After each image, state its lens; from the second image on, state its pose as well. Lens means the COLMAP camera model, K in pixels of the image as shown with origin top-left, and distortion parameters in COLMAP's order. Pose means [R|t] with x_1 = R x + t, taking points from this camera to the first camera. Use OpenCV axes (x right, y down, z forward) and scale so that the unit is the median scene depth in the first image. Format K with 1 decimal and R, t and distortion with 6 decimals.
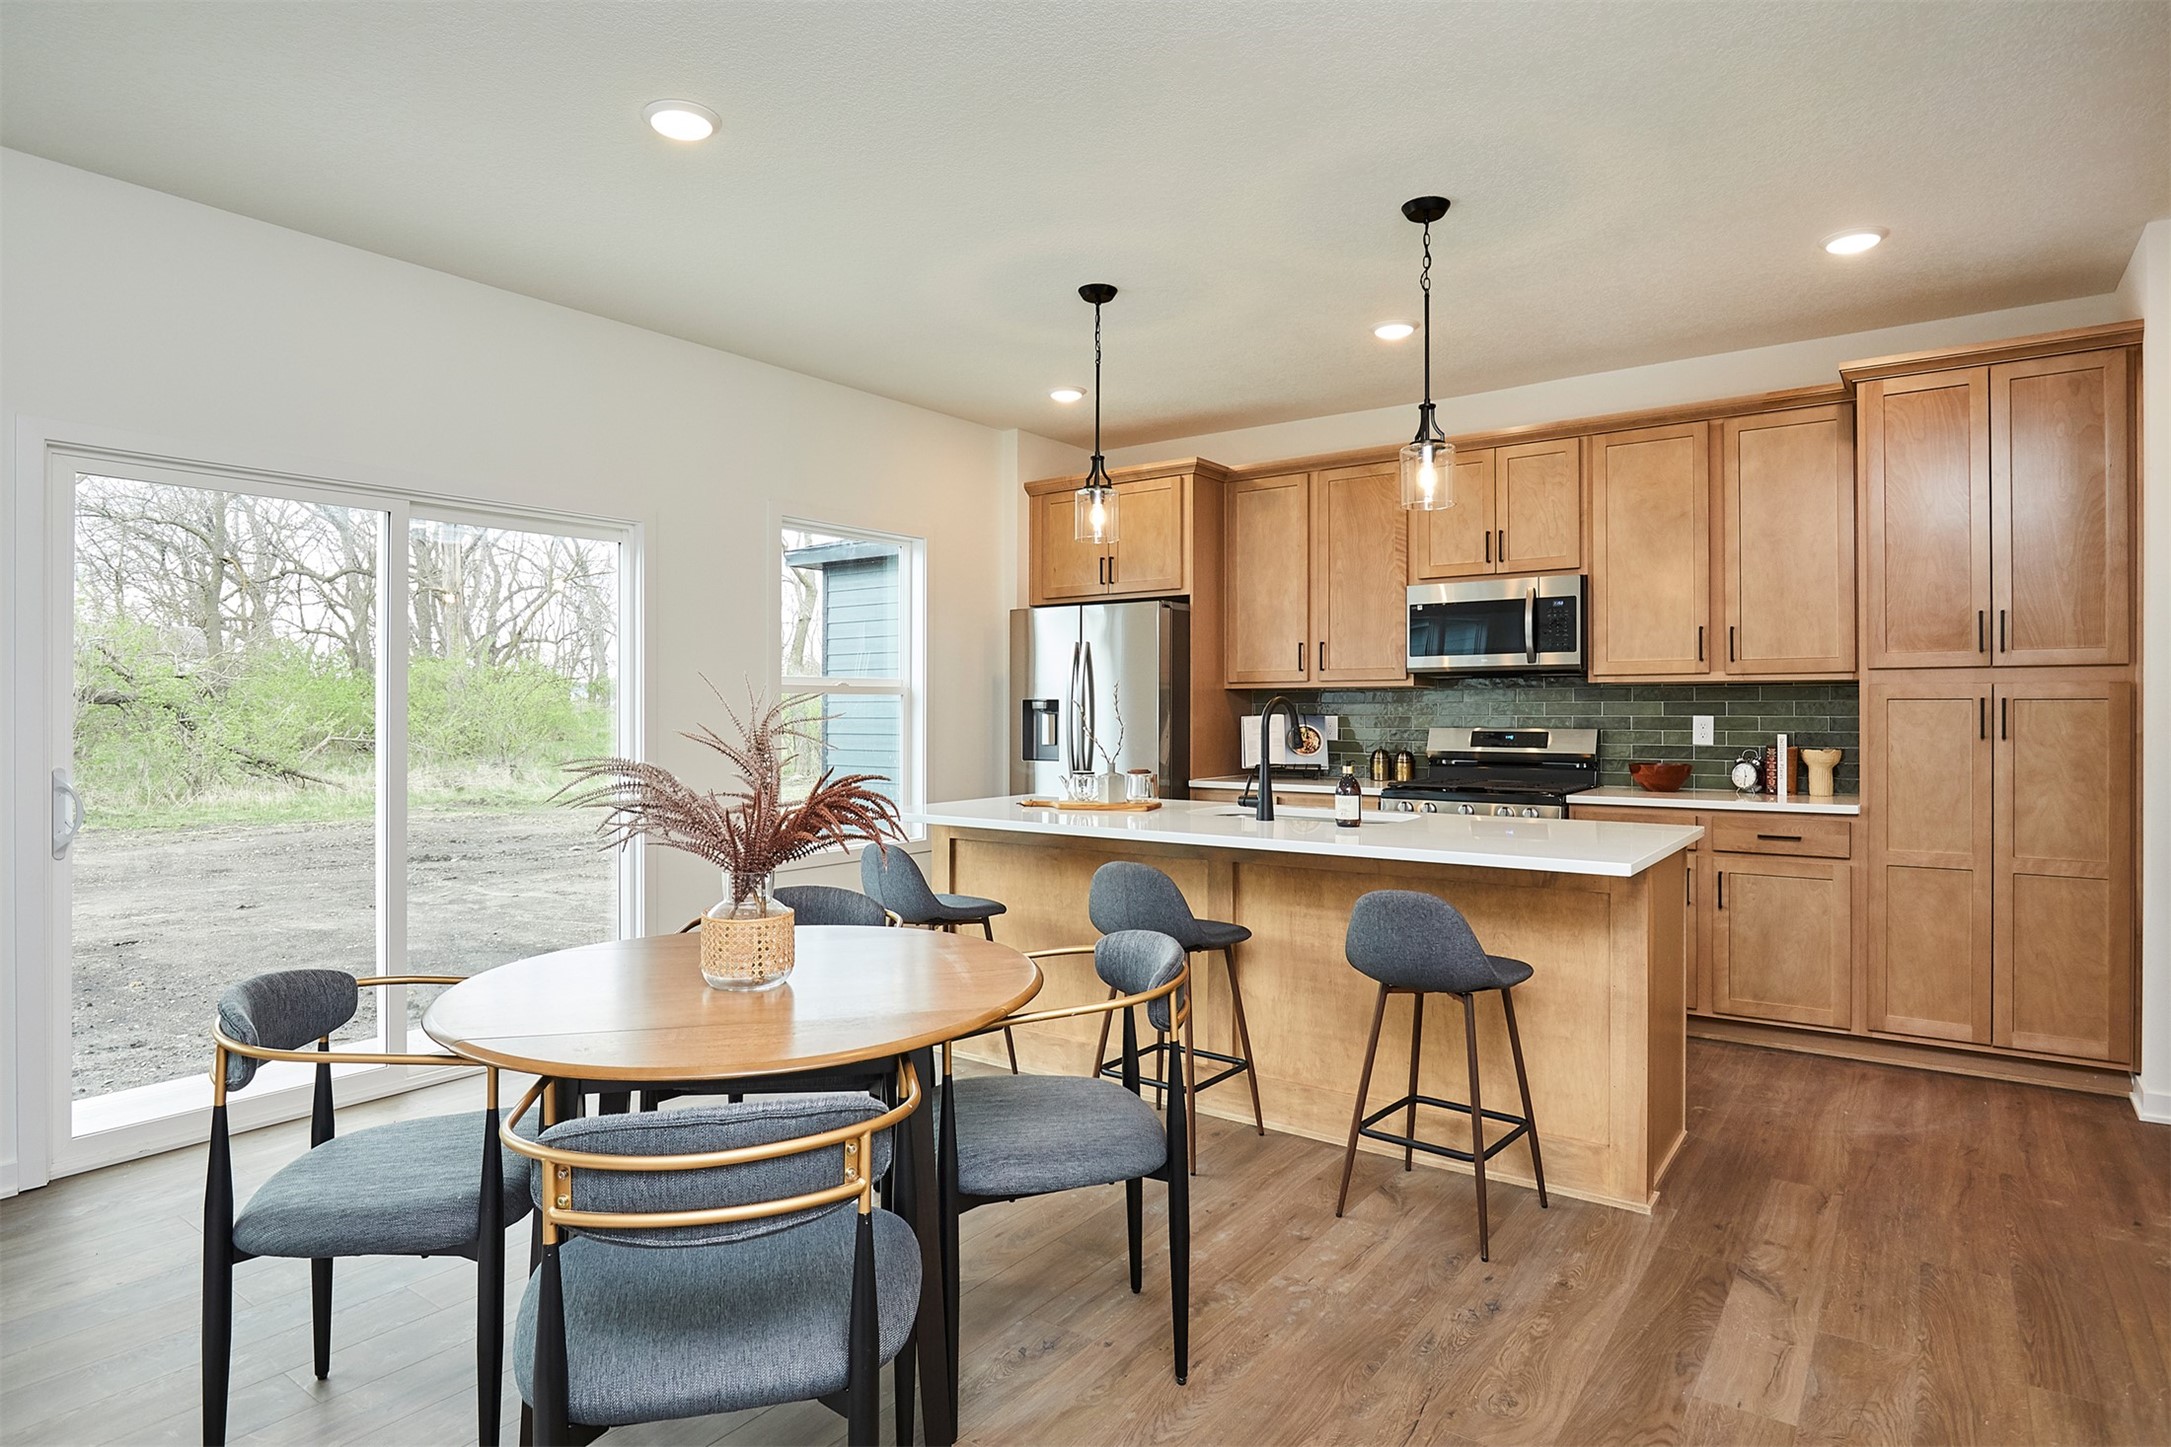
lens RADIAL K [[1196.2, 0, 1082.2], [0, 1196.2, 698.1], [0, 0, 1]] dist [-0.030342, 0.007266]
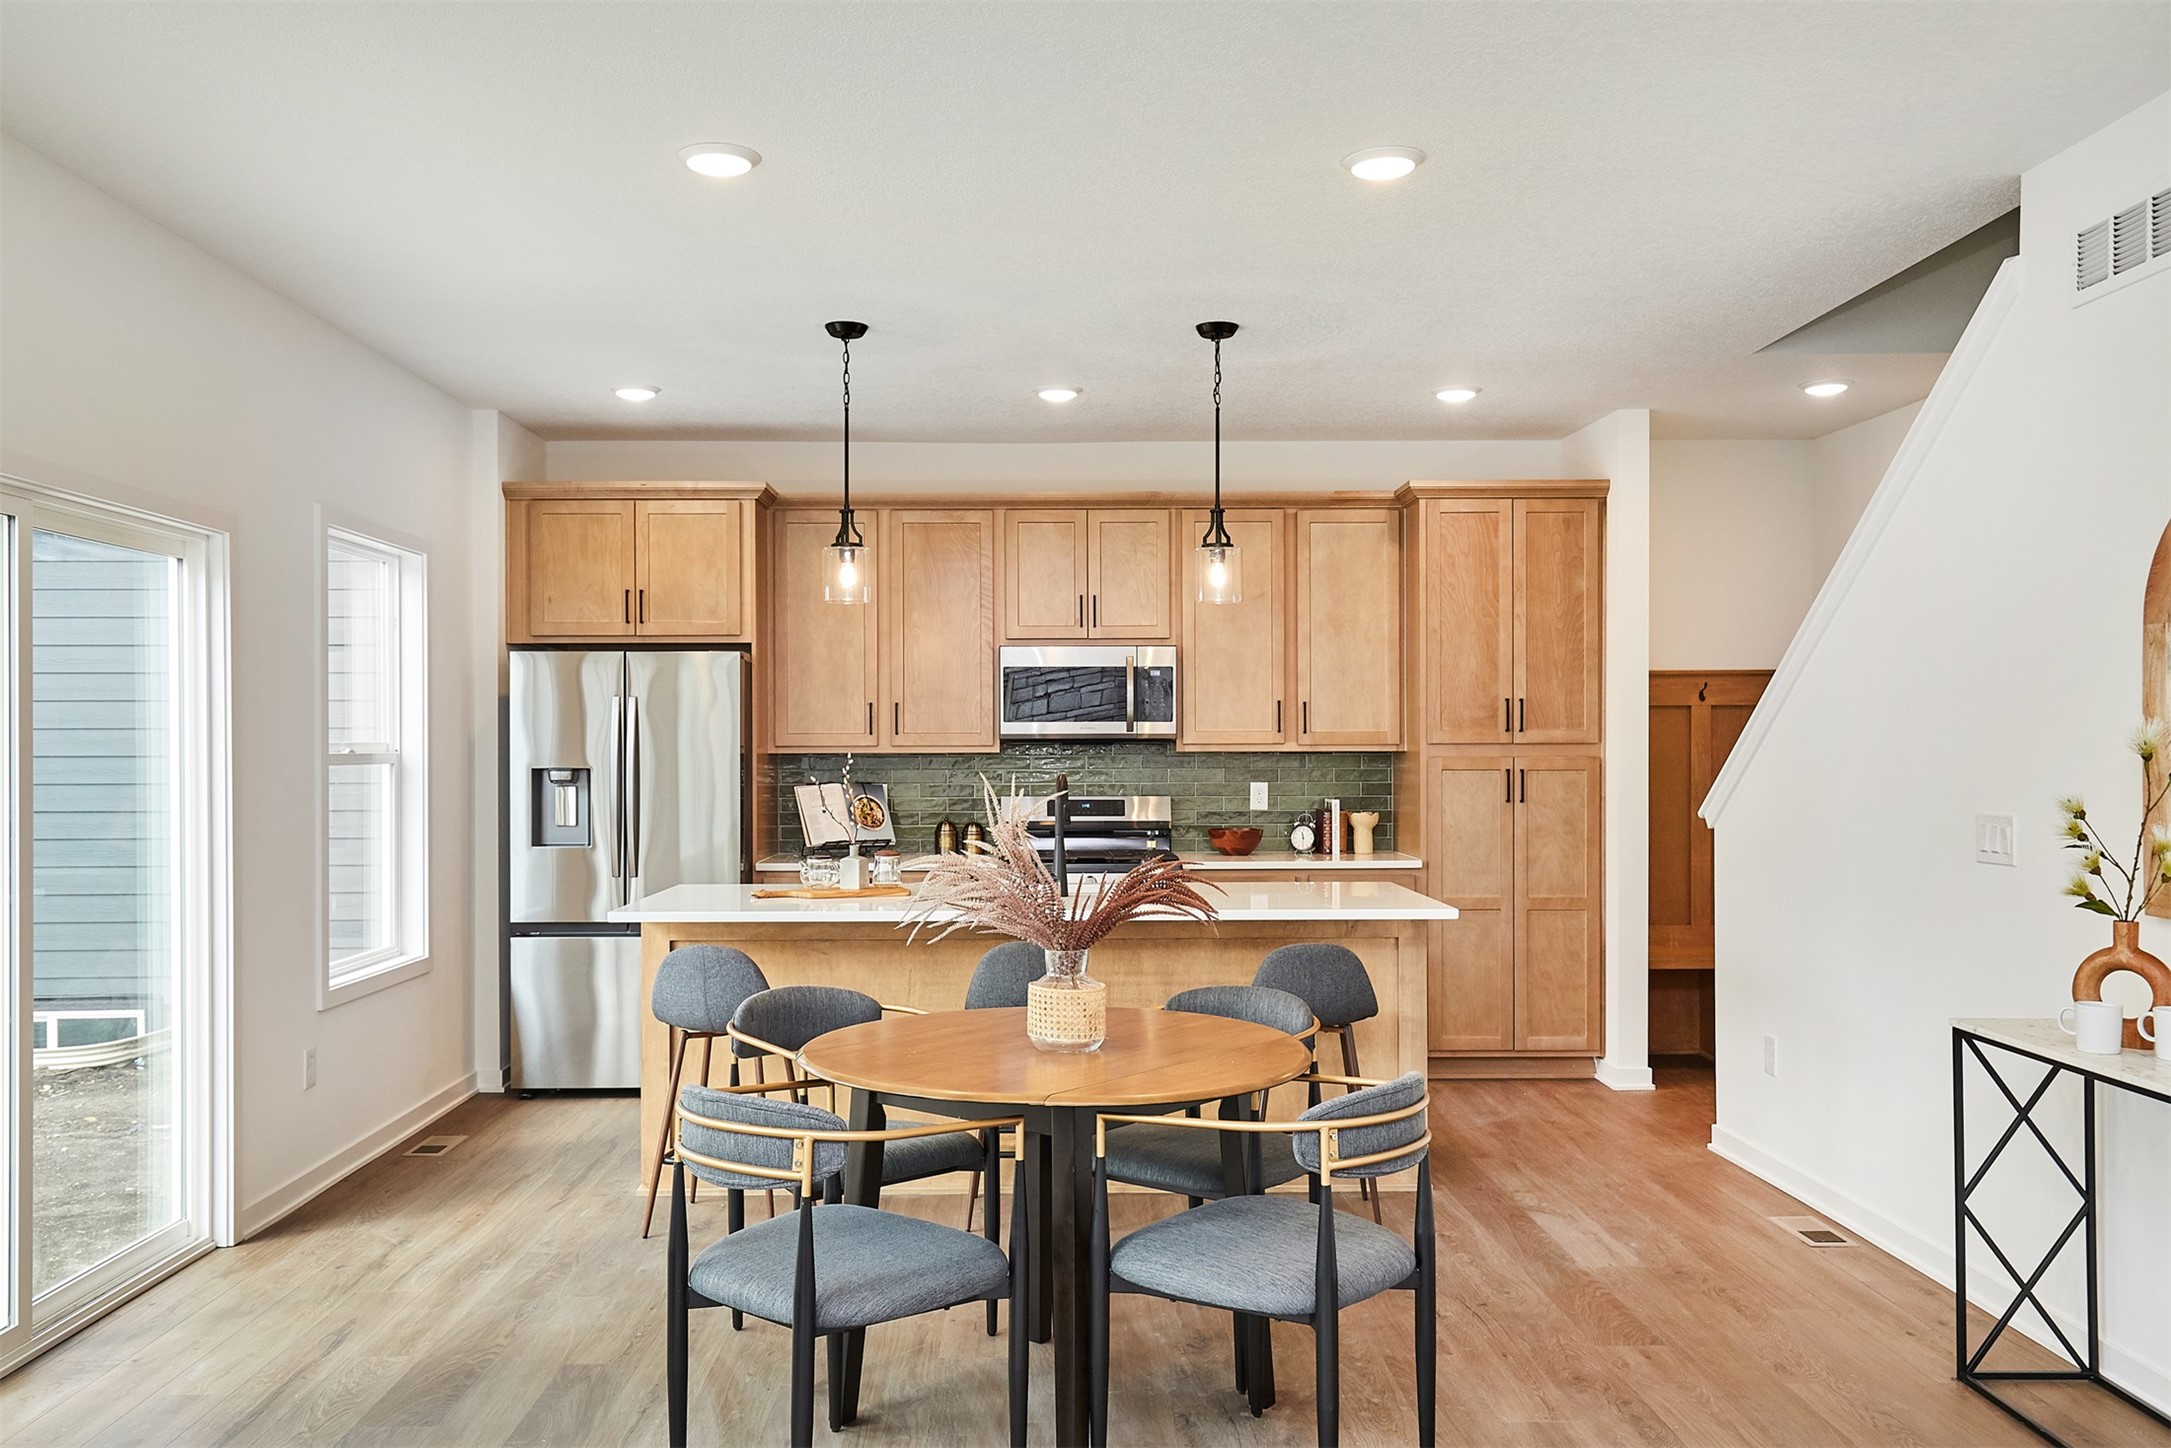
lens RADIAL K [[1755.1, 0, 1068.2], [0, 1755.1, 743.4], [0, 0, 1]] dist [0.001542, 0.021420]
pose [[0.794042, 0.003005, 0.607856, -0.579655], [-0.004822, 0.999987, 0.001355, -0.021875], [-0.607844, -0.004007, 0.794046, -0.144405]]
